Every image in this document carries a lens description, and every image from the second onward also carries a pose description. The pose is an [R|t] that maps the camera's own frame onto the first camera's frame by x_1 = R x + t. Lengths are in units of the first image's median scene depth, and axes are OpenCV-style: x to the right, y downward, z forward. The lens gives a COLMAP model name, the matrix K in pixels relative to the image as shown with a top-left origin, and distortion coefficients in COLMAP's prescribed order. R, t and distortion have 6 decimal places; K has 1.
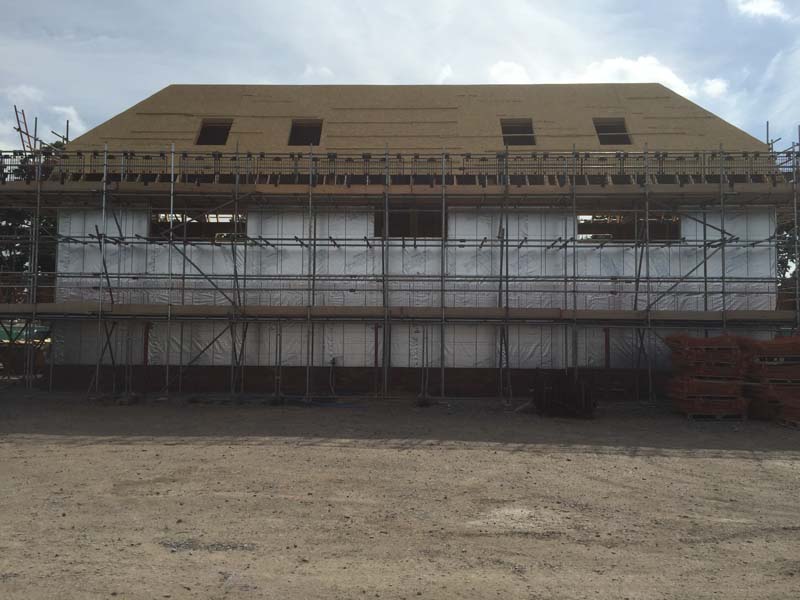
lens RADIAL K [[673.7, 0, 398.5], [0, 673.7, 302.4], [0, 0, 1]] dist [0.048036, -0.004157]
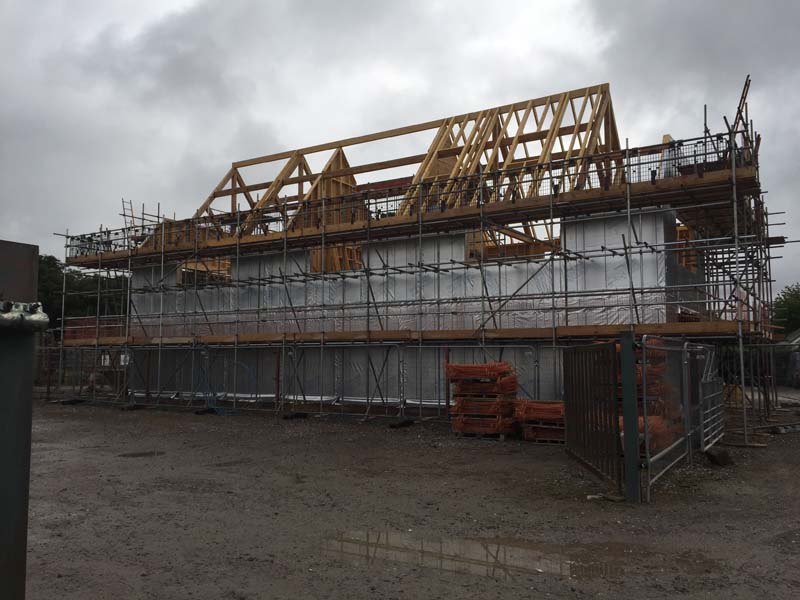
lens RADIAL K [[766.3, 0, 399.2], [0, 766.3, 301.6], [0, 0, 1]] dist [0.134345, 0.000000]
pose [[0.830114, -0.052328, -0.555132, 0.235105], [0.038841, 0.998595, -0.036048, 0.001574], [0.556239, 0.008362, 0.830980, -0.004156]]
